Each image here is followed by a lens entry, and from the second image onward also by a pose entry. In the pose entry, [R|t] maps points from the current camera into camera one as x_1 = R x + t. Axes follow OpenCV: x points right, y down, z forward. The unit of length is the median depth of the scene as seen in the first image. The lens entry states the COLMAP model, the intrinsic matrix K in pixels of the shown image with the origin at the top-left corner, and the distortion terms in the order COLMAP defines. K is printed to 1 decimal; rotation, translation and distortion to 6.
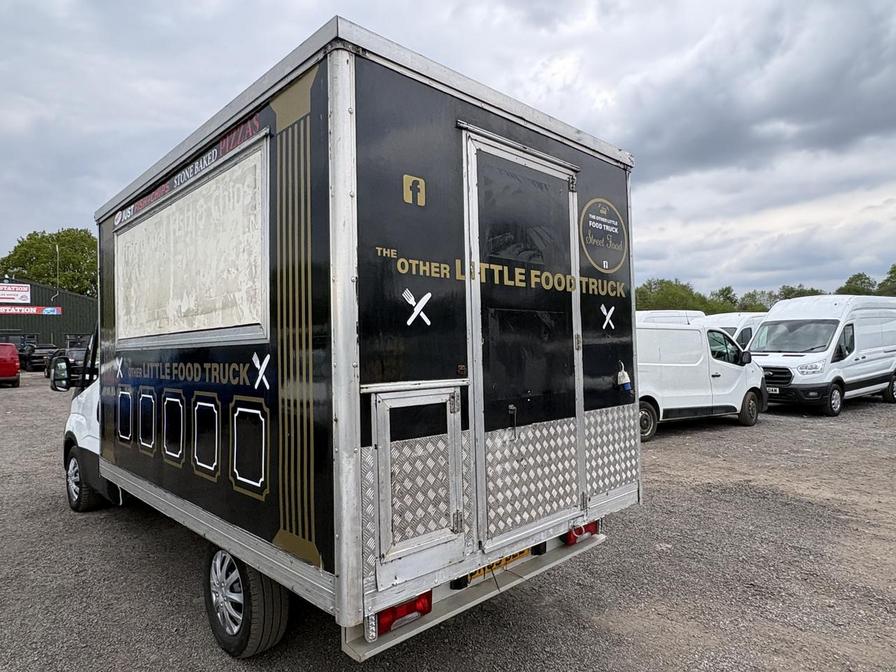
lens RADIAL K [[558.2, 0, 446.7], [0, 558.2, 340.6], [0, 0, 1]] dist [-0.002583, 0.005968]
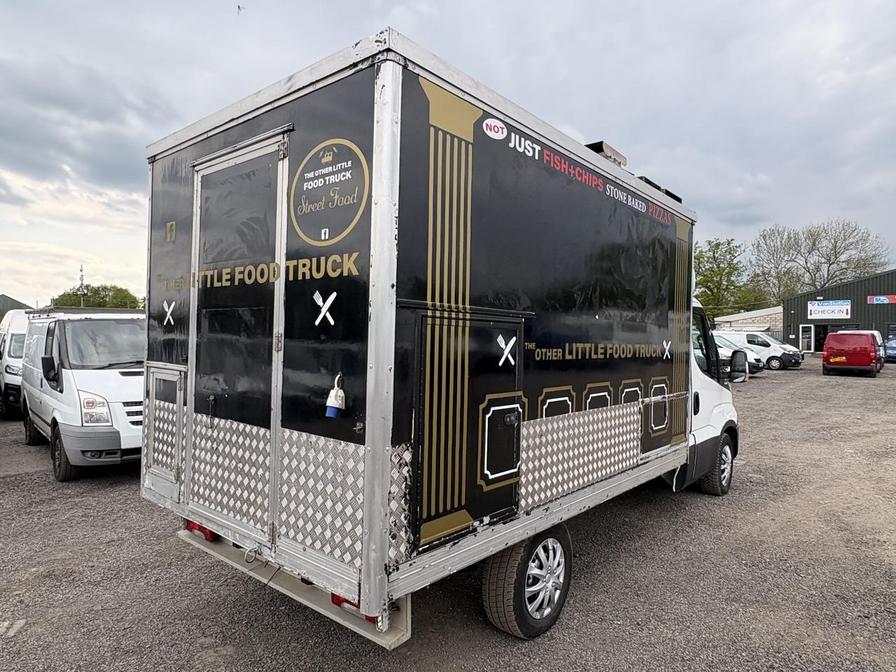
lens RADIAL K [[558.2, 0, 447.6], [0, 558.2, 341.4], [0, 0, 1]] dist [-0.002583, 0.005968]
pose [[0.096846, 0.028441, -0.994893, 1.208646], [-0.007429, 0.999584, 0.027852, -0.025432], [0.995272, 0.004694, 0.097017, 1.305559]]
